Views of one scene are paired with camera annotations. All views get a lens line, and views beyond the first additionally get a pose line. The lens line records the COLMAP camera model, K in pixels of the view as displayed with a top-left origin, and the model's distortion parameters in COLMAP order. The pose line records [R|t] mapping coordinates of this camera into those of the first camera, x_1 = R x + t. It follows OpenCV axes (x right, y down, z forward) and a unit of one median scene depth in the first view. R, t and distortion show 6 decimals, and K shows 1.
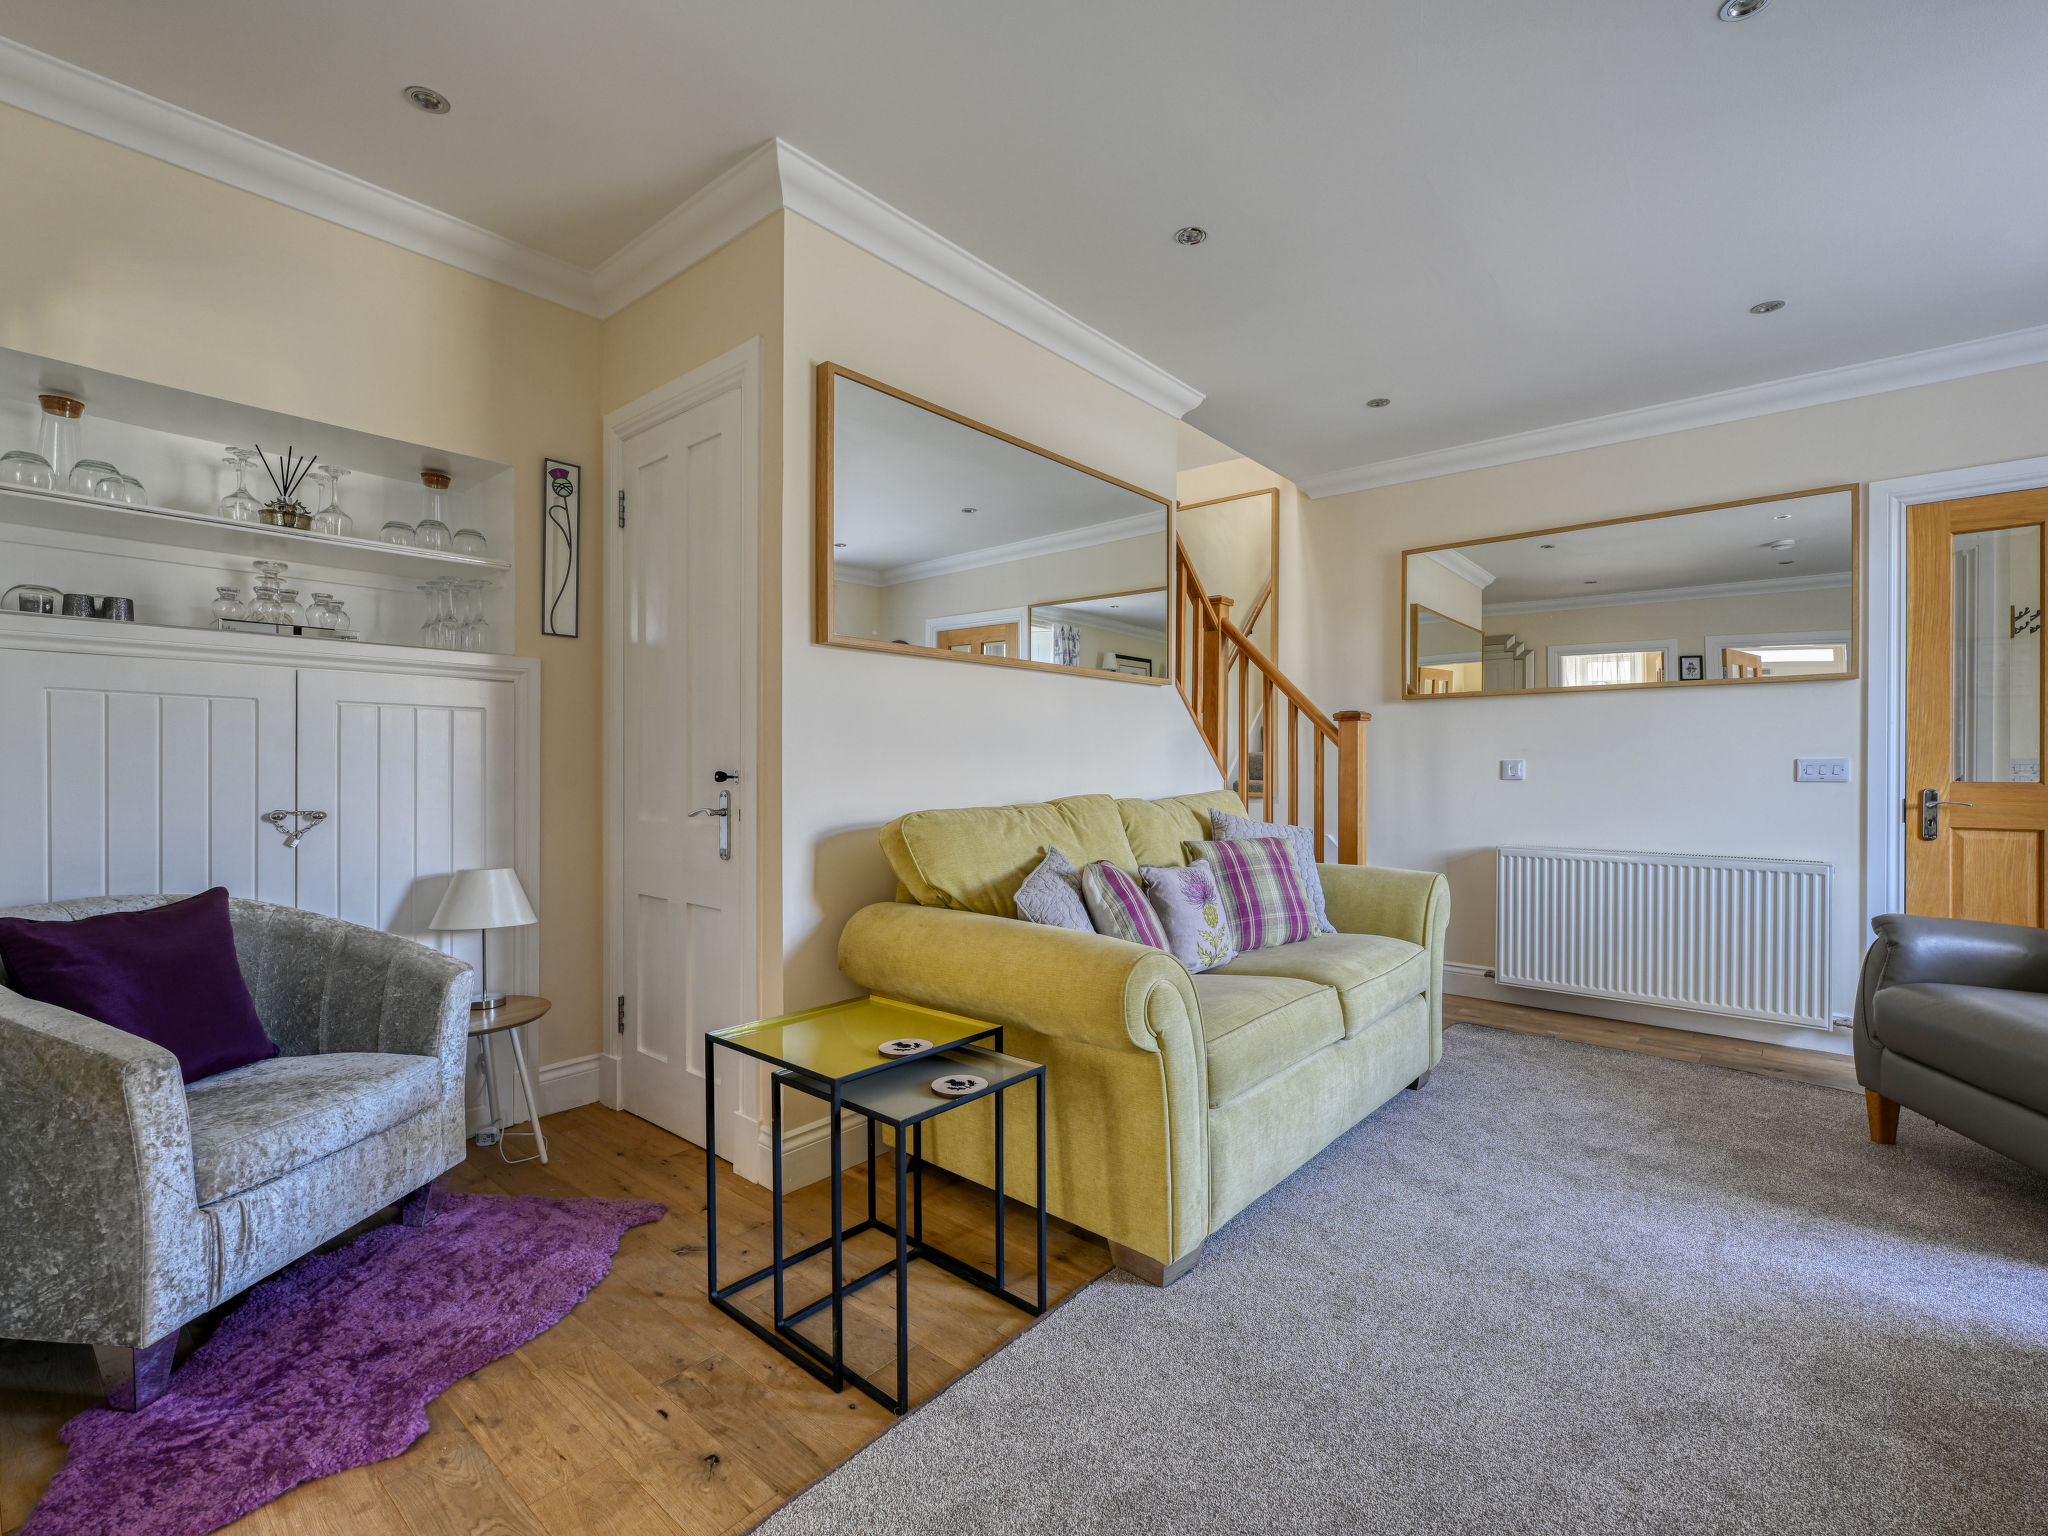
lens RADIAL K [[898.5, 0, 1027.0], [0, 898.5, 778.3], [0, 0, 1]] dist [-0.001862, 0.000179]
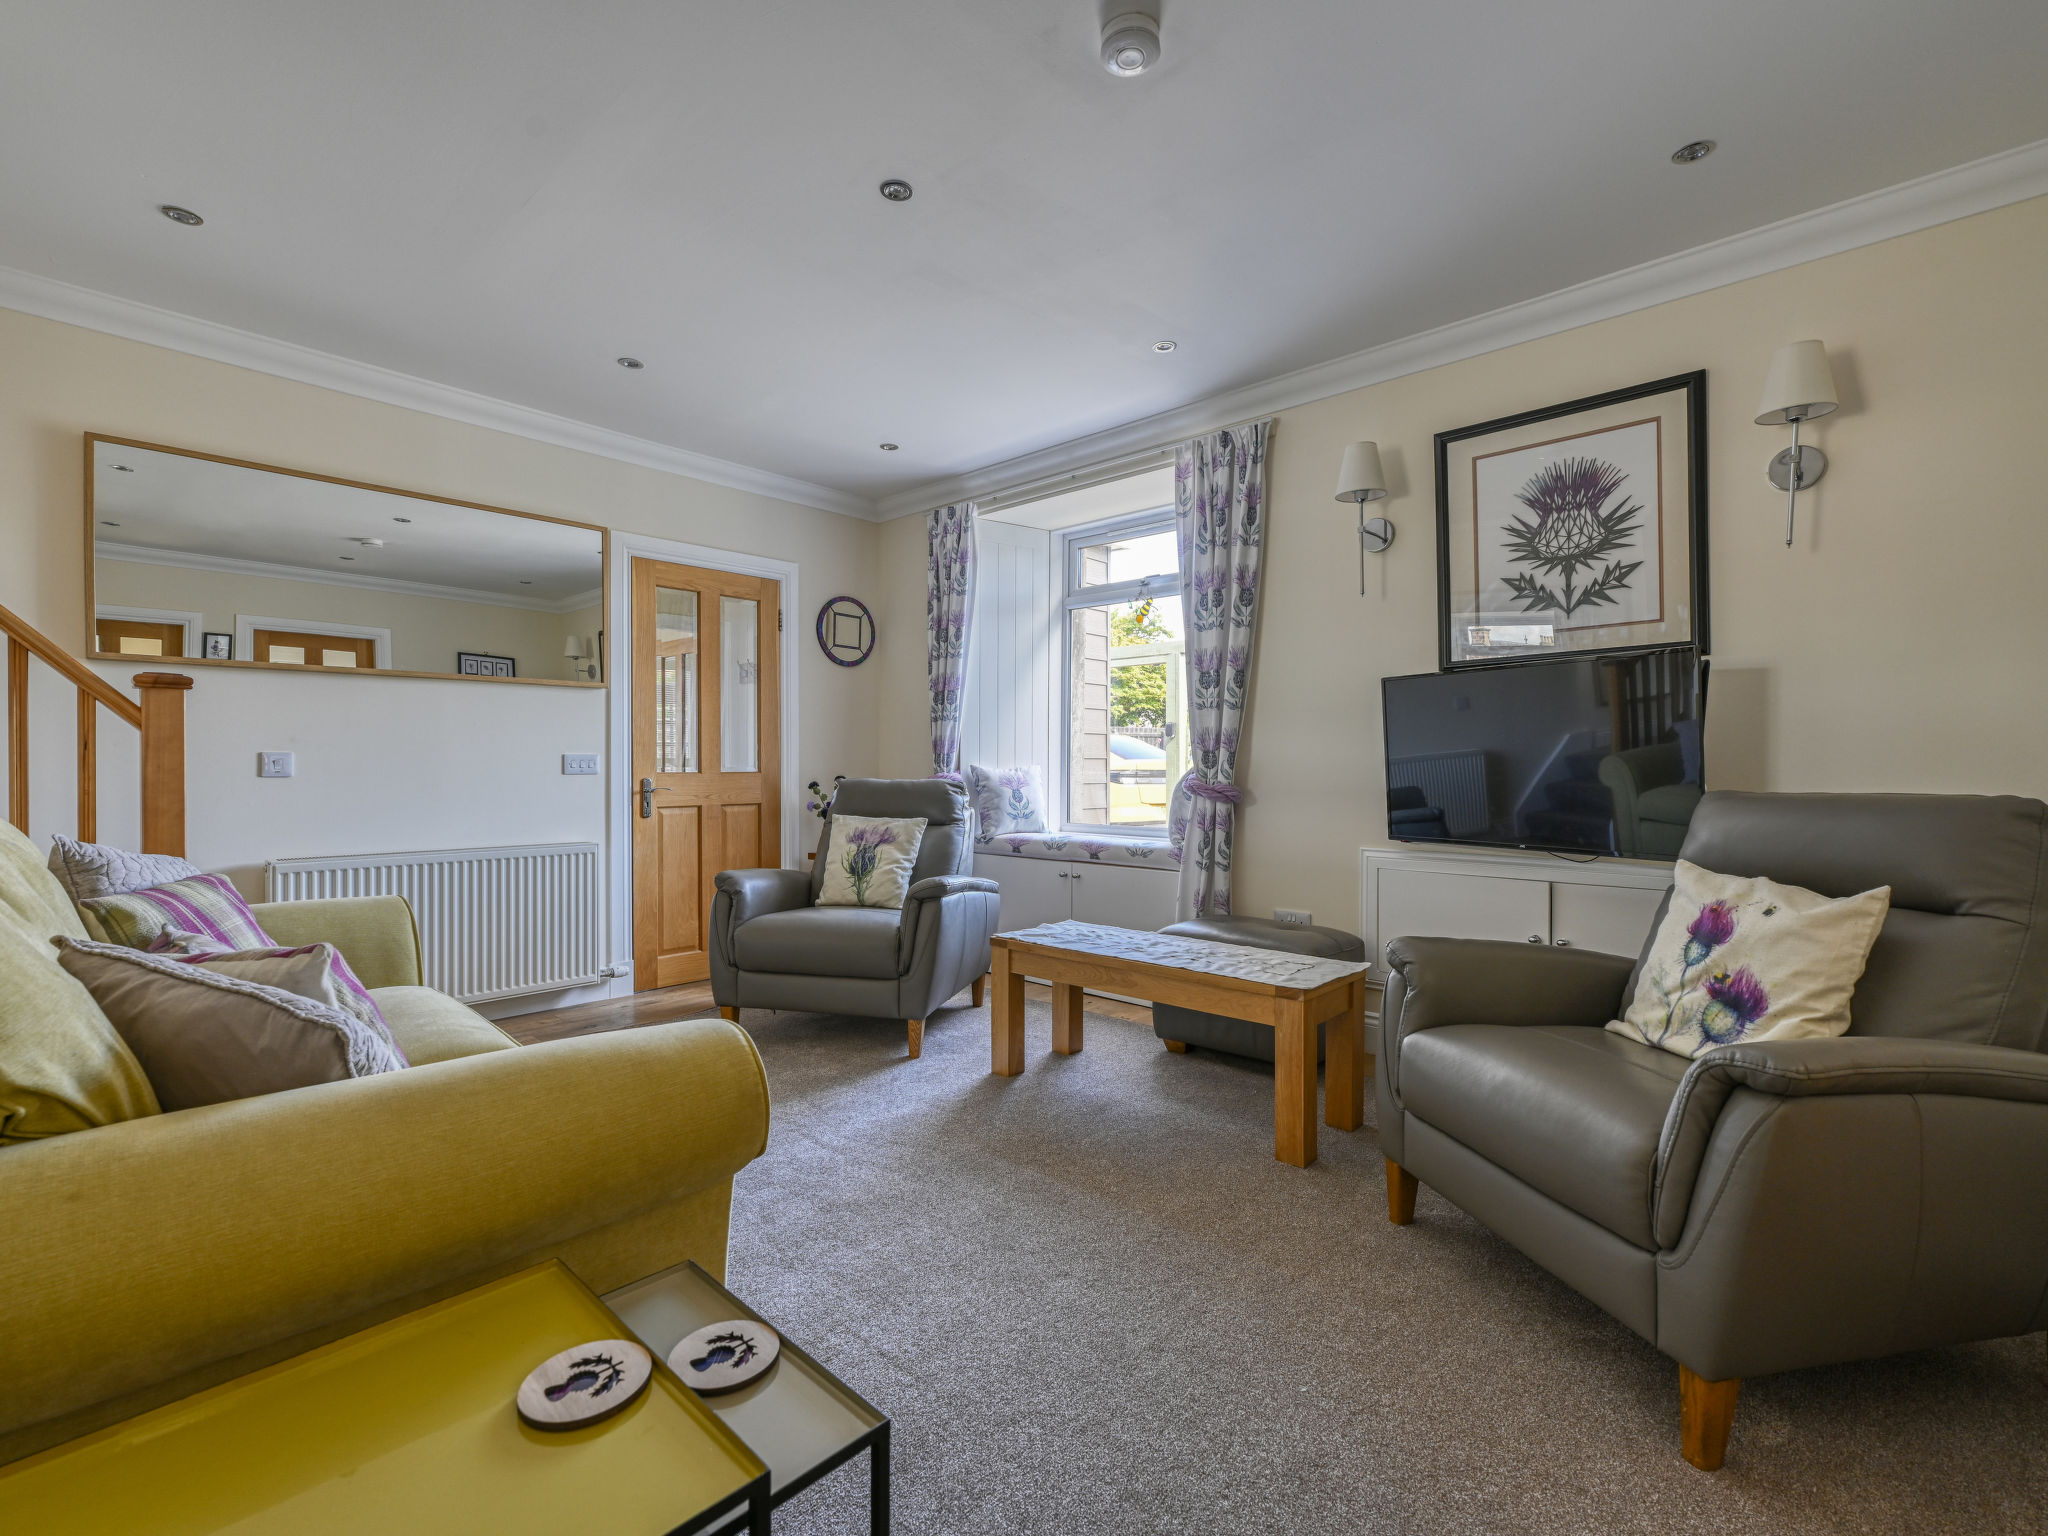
lens RADIAL K [[936.0, 0, 1000.2], [0, 936.0, 777.5], [0, 0, 1]] dist [0.000056, 0.000082]
pose [[0.061144, -0.014416, 0.998025, -0.359912], [0.011334, 0.999841, 0.013748, -0.002004], [-0.998065, 0.010471, 0.061298, 0.451675]]
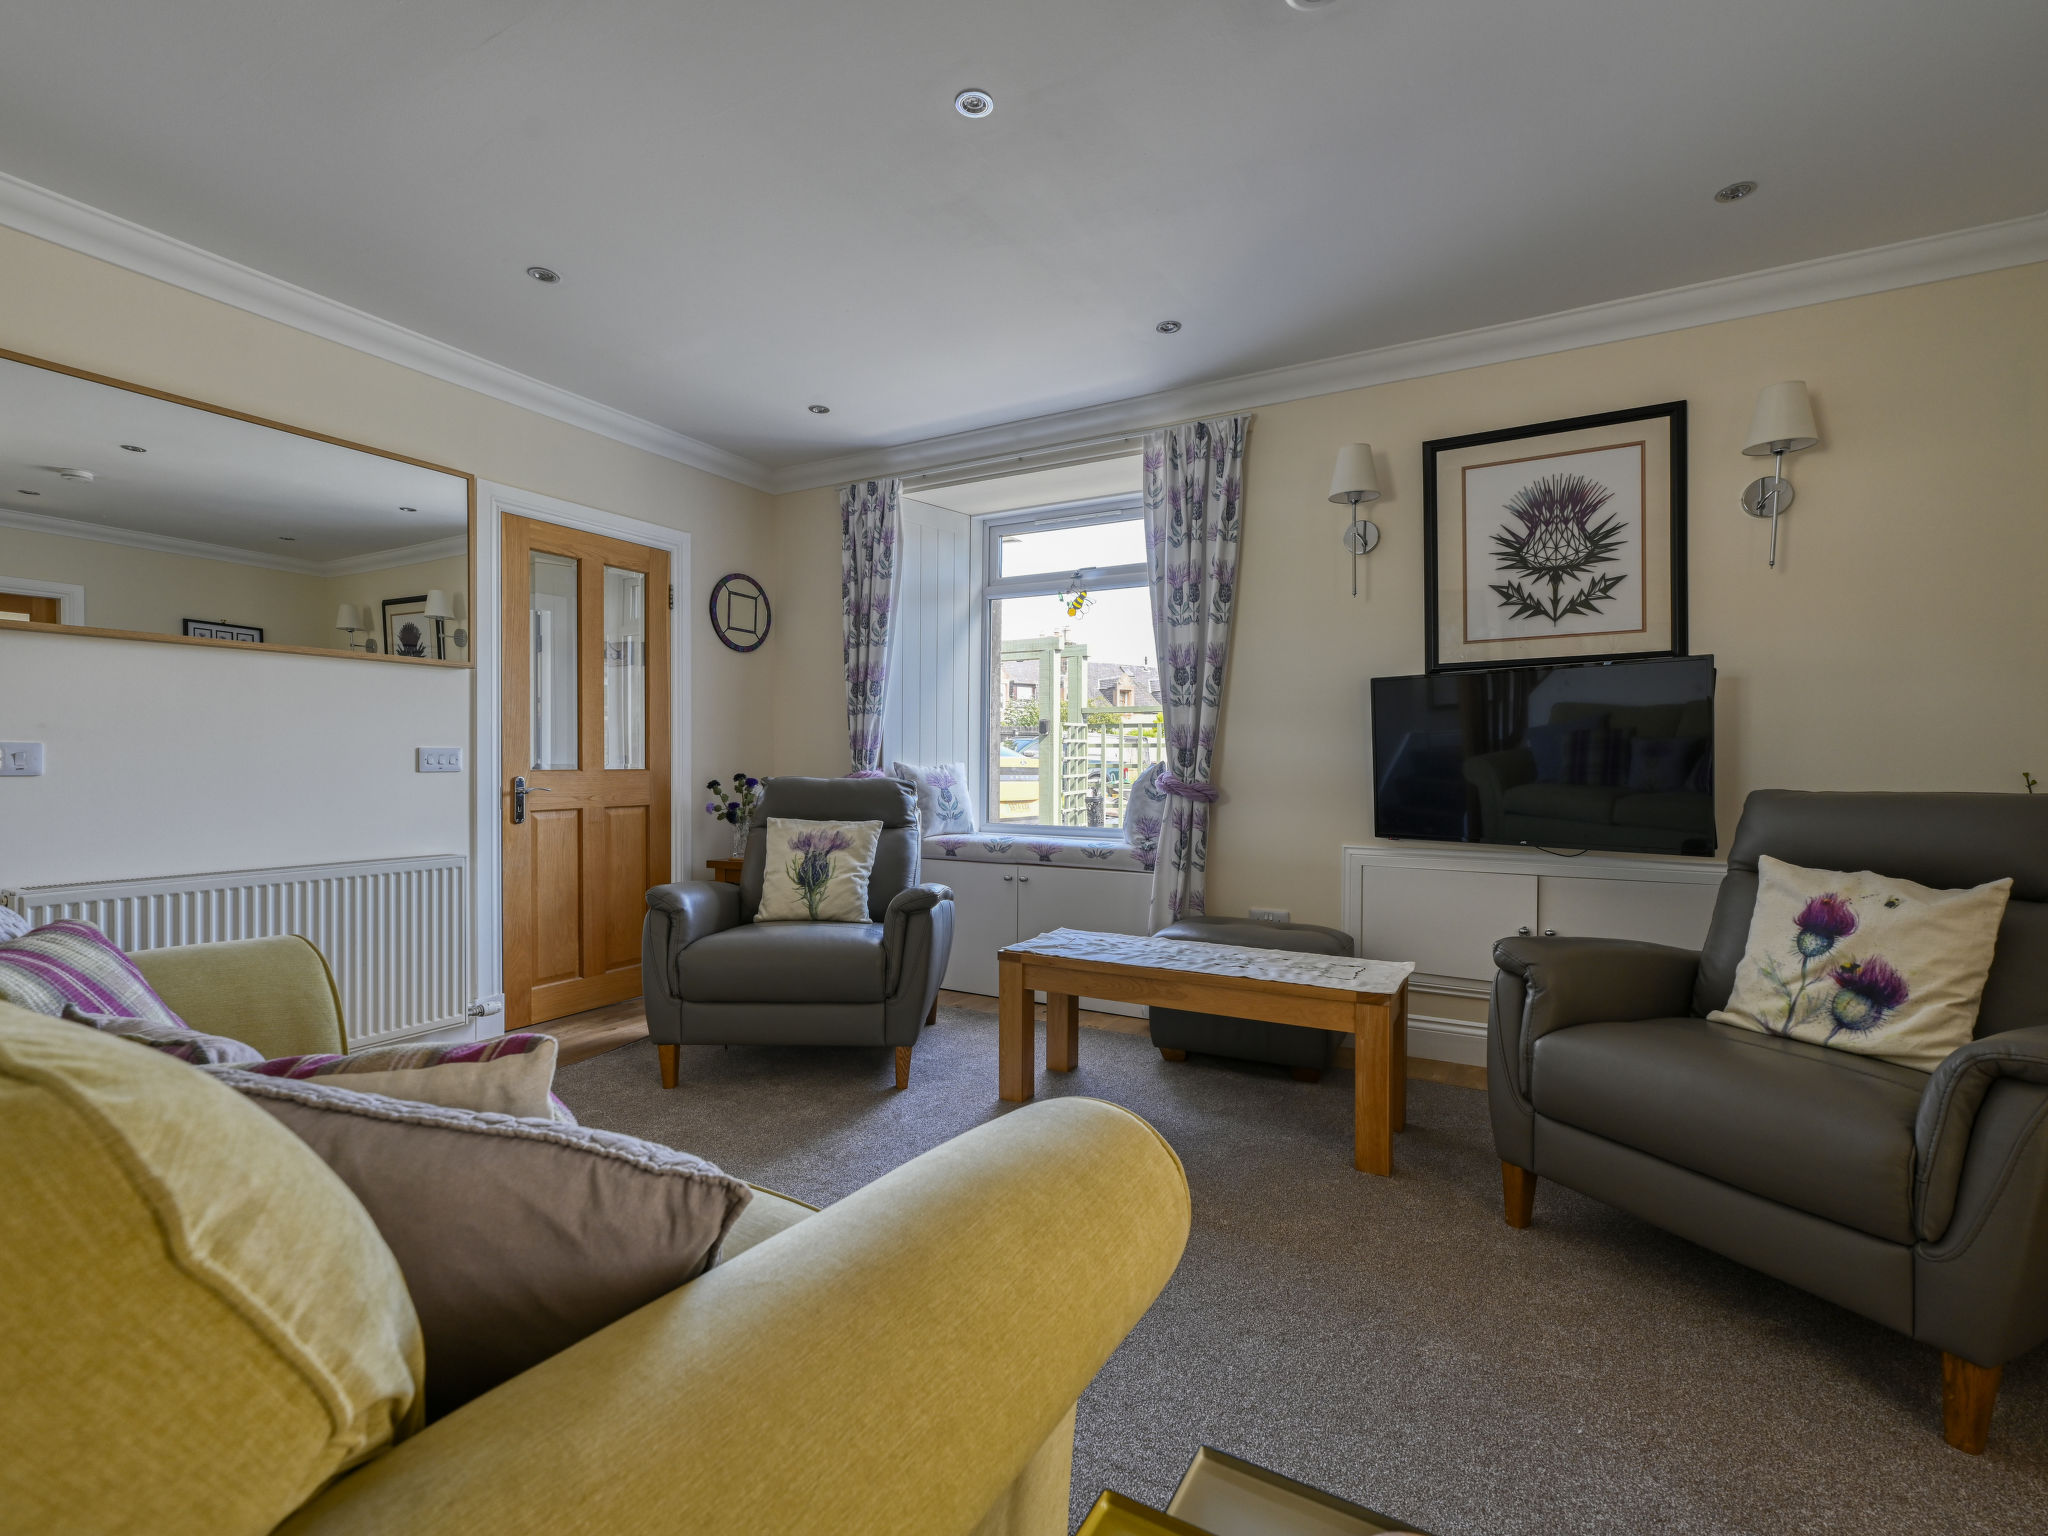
lens RADIAL K [[936.0, 0, 1000.2], [0, 936.0, 777.5], [0, 0, 1]] dist [0.000056, 0.000082]
pose [[-0.180845, -0.018372, 0.983340, -0.252793], [0.007810, 0.999767, 0.020115, -0.006440], [-0.983481, 0.011318, -0.180659, 0.709212]]
